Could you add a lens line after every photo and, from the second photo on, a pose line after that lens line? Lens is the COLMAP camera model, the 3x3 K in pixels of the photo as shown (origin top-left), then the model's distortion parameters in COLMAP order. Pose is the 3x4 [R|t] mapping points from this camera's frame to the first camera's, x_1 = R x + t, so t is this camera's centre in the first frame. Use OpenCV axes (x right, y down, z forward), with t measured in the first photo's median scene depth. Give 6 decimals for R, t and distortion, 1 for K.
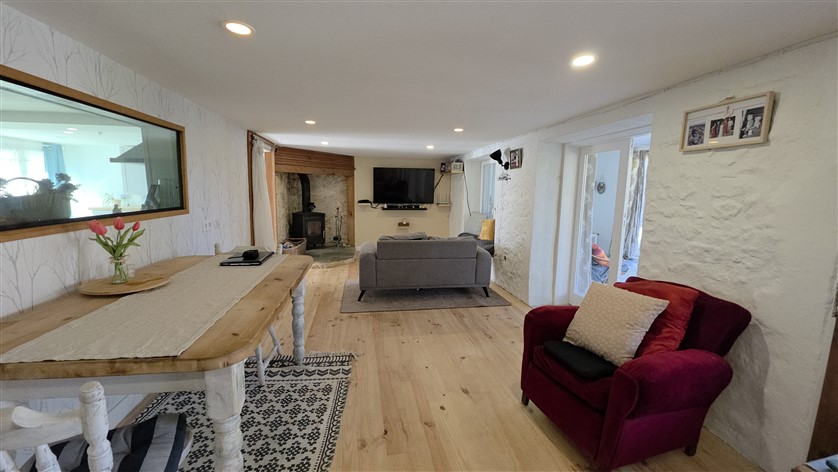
lens RADIAL K [[332.9, 0, 416.7], [0, 332.9, 235.2], [0, 0, 1]] dist [0.002904, -0.003117]
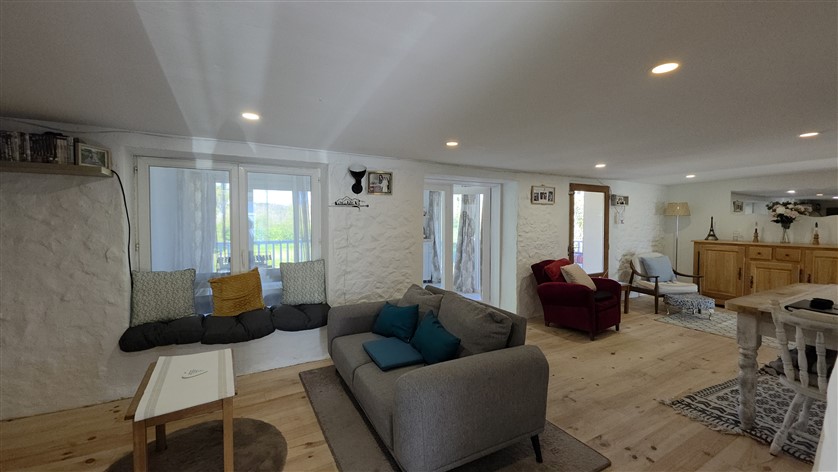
lens RADIAL K [[332.9, 0, 415.0], [0, 332.9, 230.8], [0, 0, 1]] dist [0.002904, -0.003117]
pose [[-0.328616, -0.046953, 0.943296, -1.044057], [0.121148, 0.988417, 0.091403, -0.361987], [-0.936662, 0.144314, -0.319121, 2.438396]]
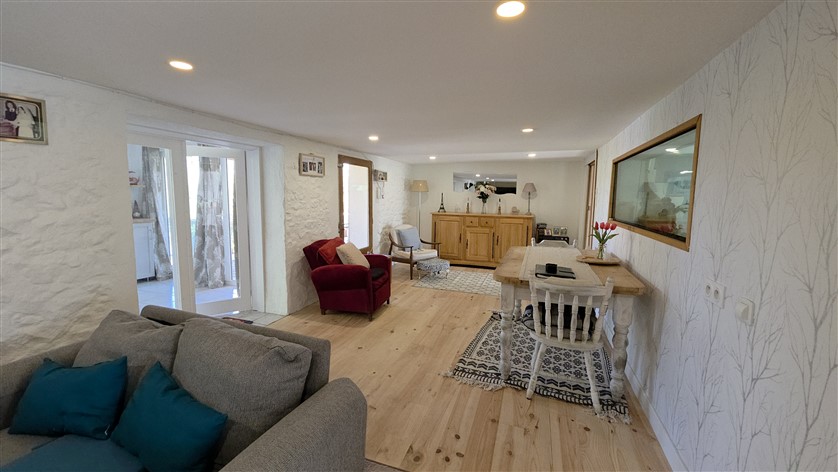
lens RADIAL K [[332.9, 0, 416.3], [0, 332.9, 232.0], [0, 0, 1]] dist [0.002904, -0.003117]
pose [[-0.868682, -0.087809, 0.487526, -0.698604], [0.034968, 0.970840, 0.237165, -0.351677], [-0.494135, 0.223069, -0.840280, 2.289443]]
